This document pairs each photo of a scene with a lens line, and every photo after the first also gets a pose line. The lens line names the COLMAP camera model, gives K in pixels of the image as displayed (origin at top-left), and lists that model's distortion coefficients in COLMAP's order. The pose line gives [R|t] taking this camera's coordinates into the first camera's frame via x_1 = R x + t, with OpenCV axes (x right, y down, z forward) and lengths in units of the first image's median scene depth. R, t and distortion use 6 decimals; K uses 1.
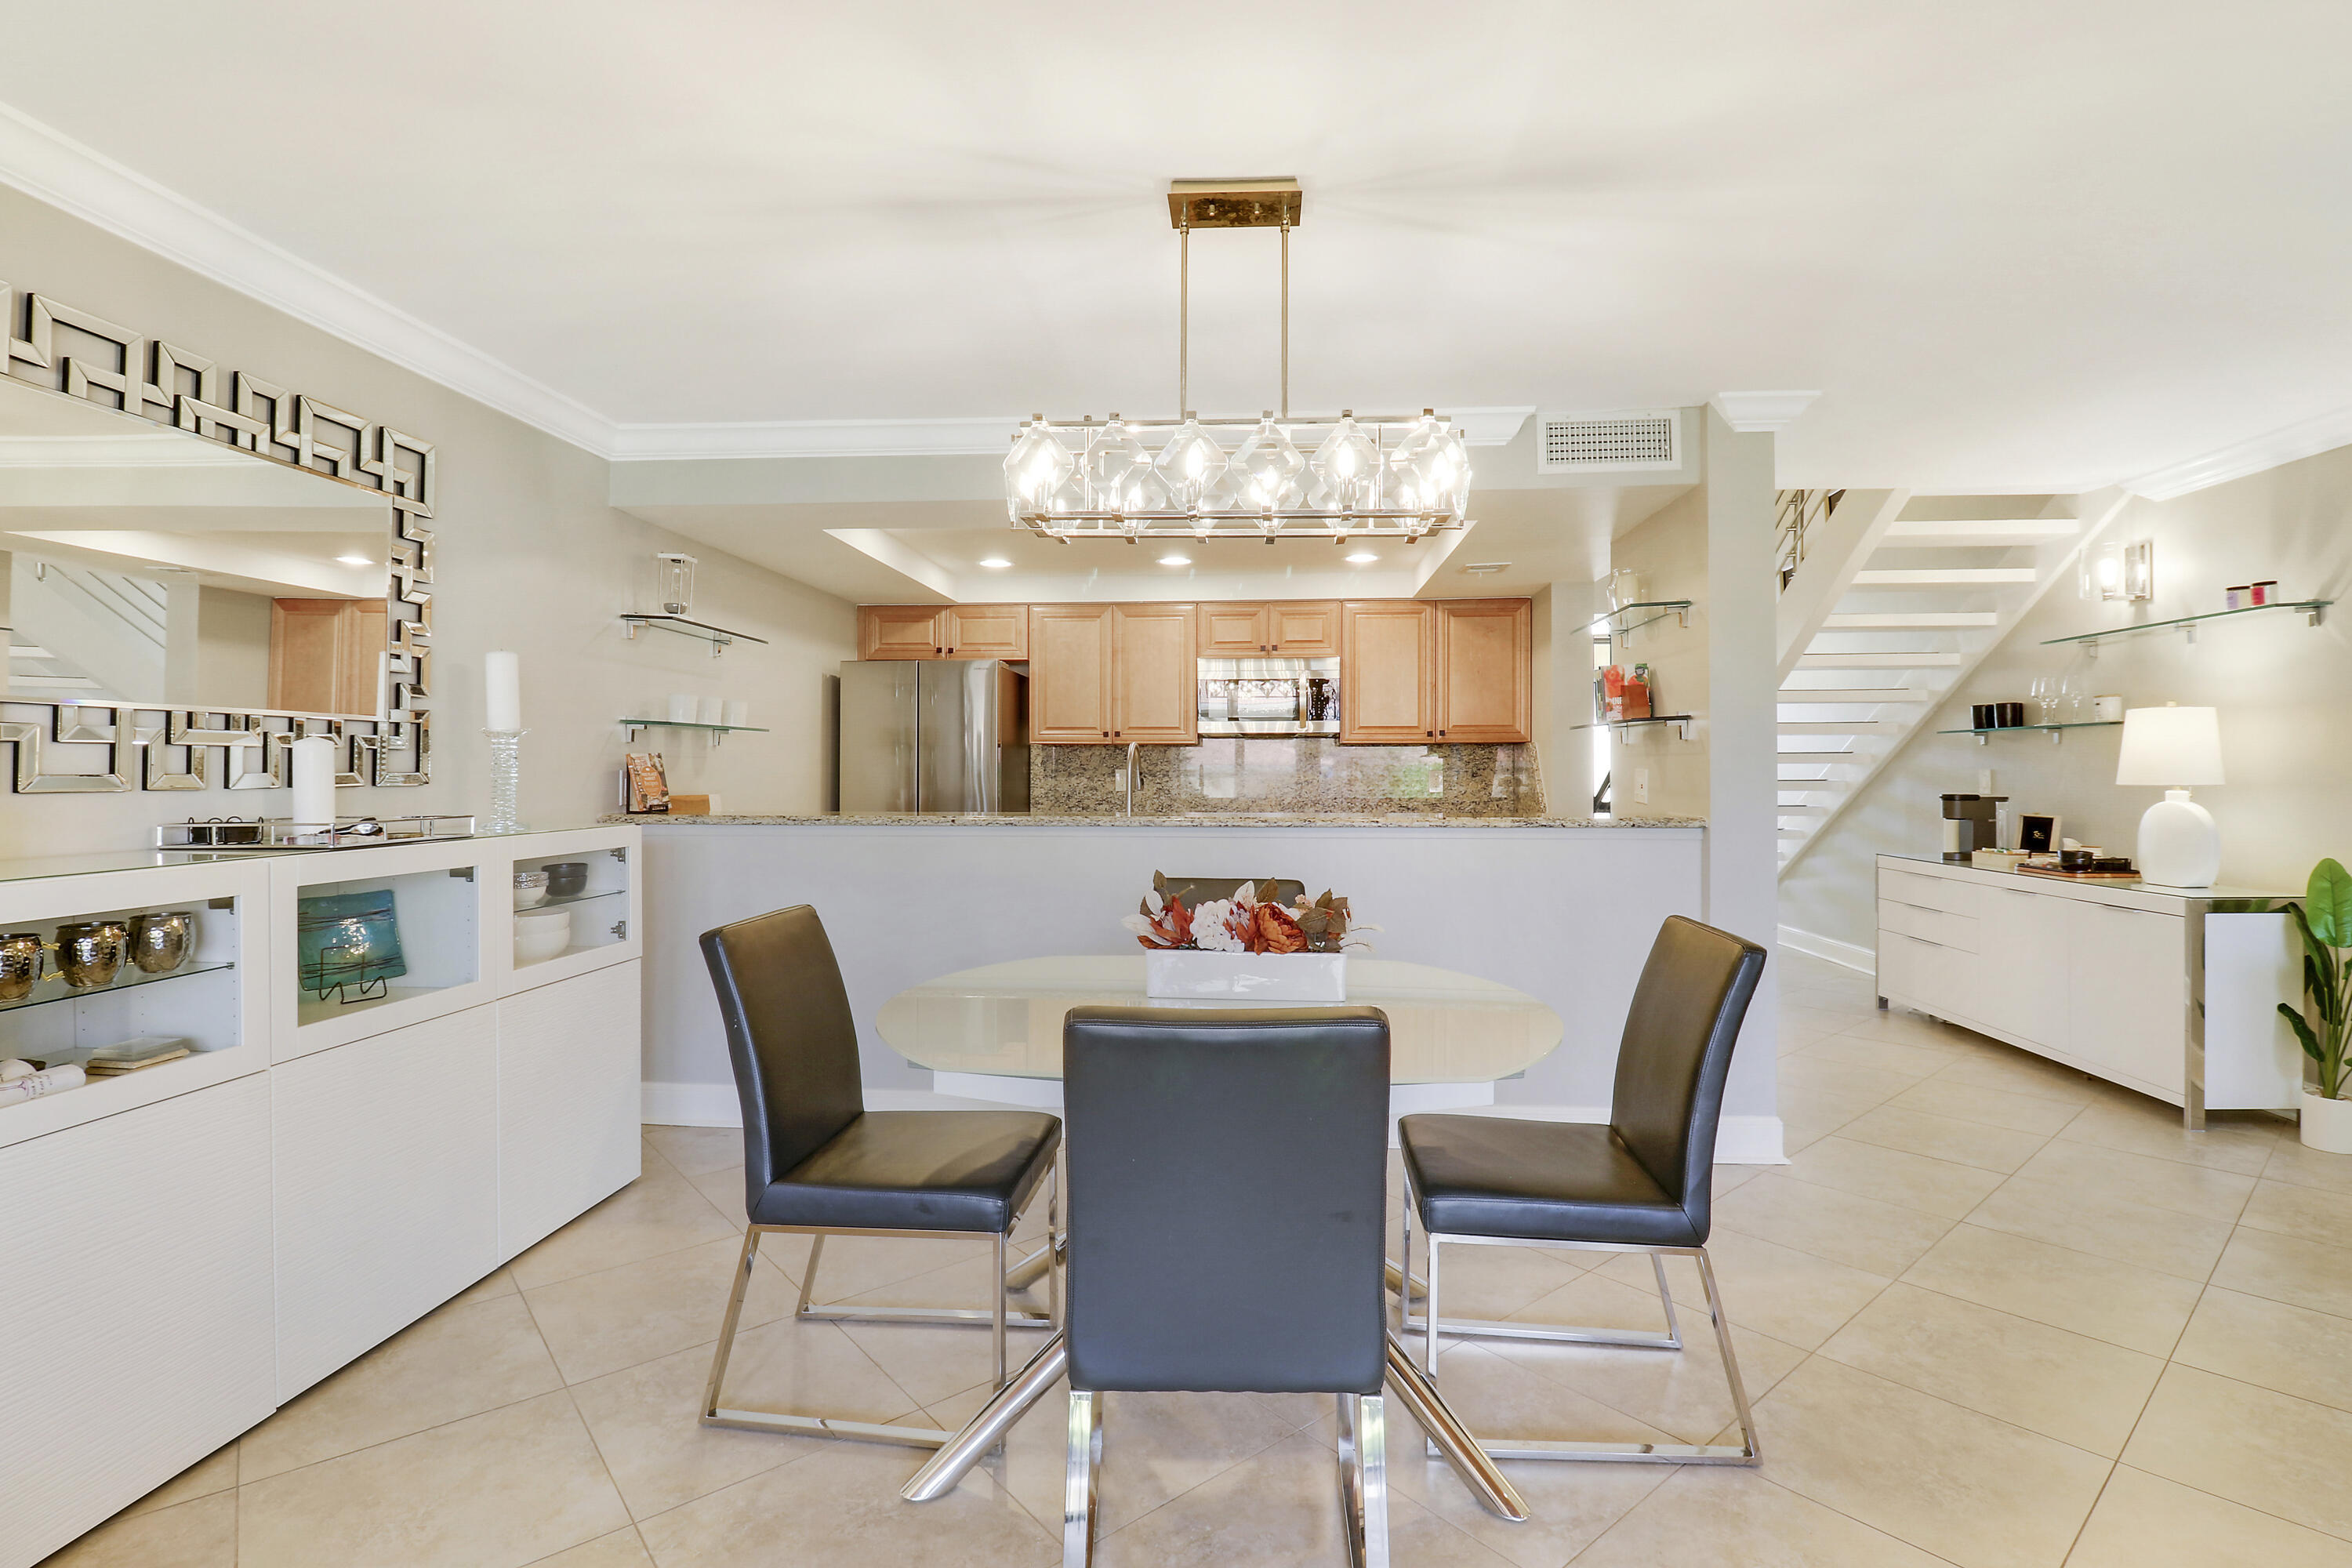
lens RADIAL K [[1098.5, 0, 1183.9], [0, 1098.5, 778.3], [0, 0, 1]] dist [0.007883, -0.013520]
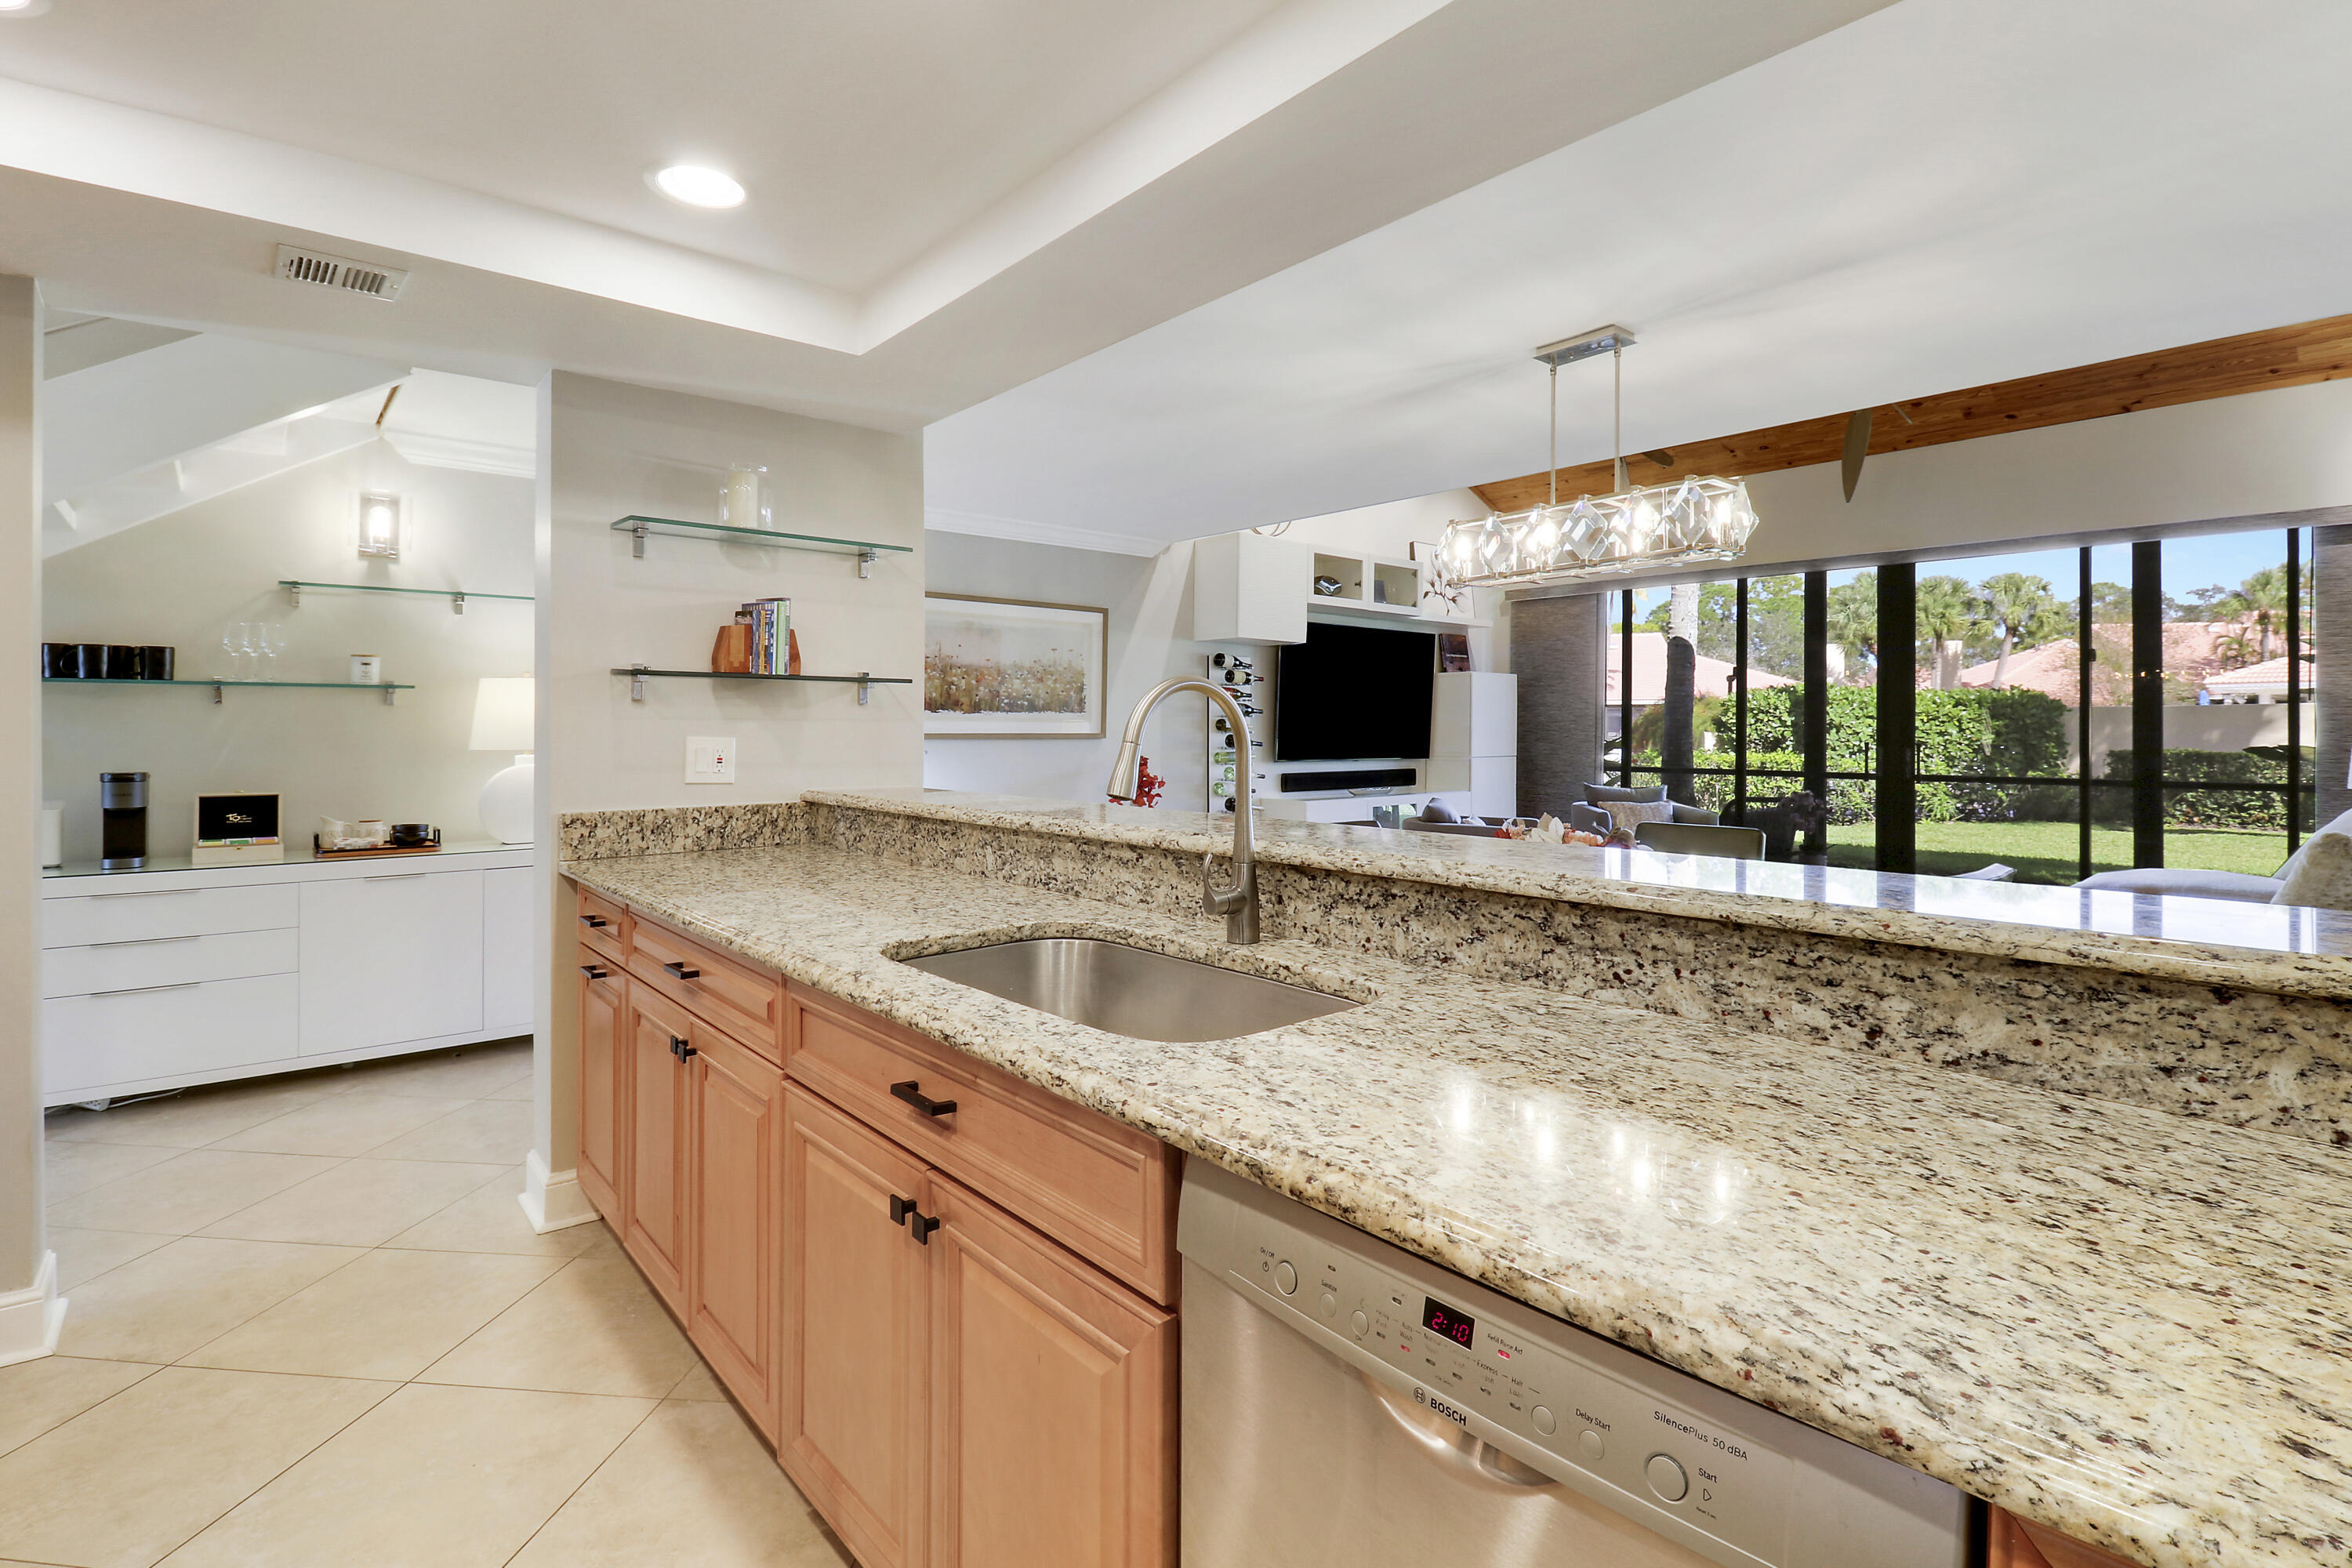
lens RADIAL K [[1098.5, 0, 1190.0], [0, 1098.5, 737.4], [0, 0, 1]] dist [0.007883, -0.013520]
pose [[-0.713469, -0.003880, 0.700676, -0.271298], [0.007080, 0.999894, 0.012746, -0.013310], [-0.700651, 0.014055, -0.713365, 1.096199]]
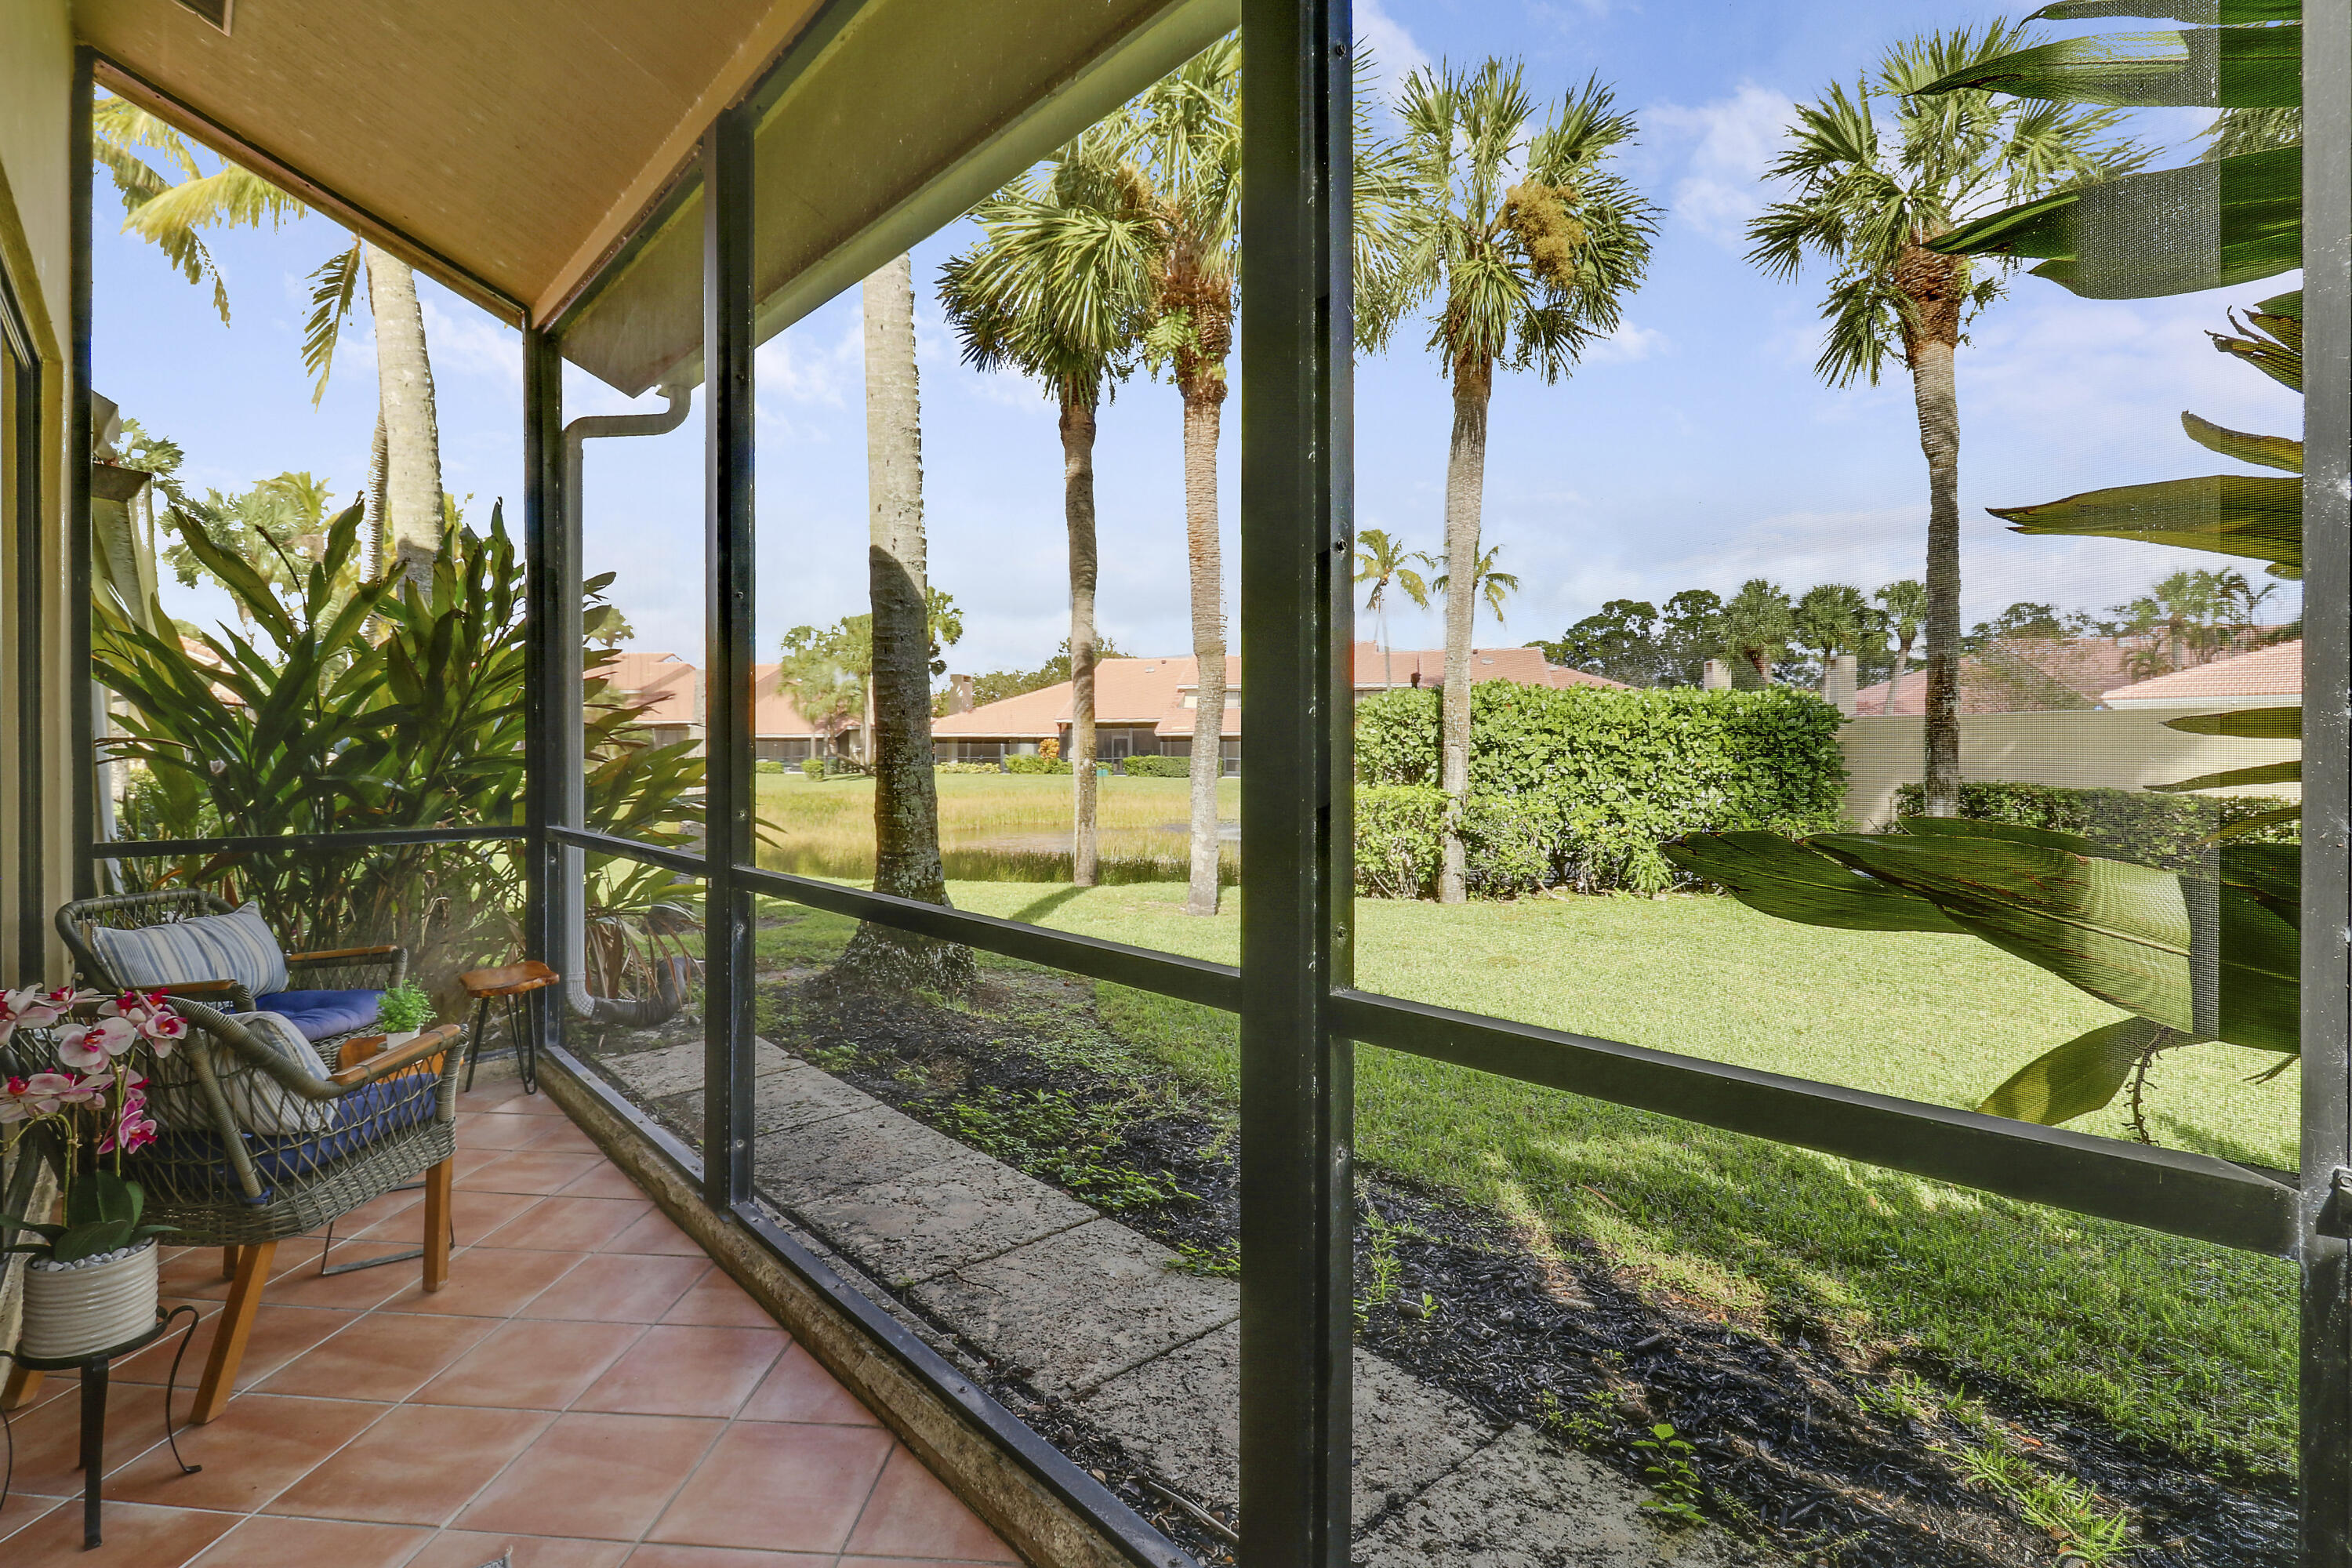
lens RADIAL K [[1098.5, 0, 1163.2], [0, 1098.5, 759.8], [0, 0, 1]] dist [0.007883, -0.013520]
pose [[-0.730358, -0.009373, 0.683000, -0.333618], [0.001692, 0.999878, 0.015530, 0.003377], [-0.683062, 0.012498, -0.730253, -0.640434]]
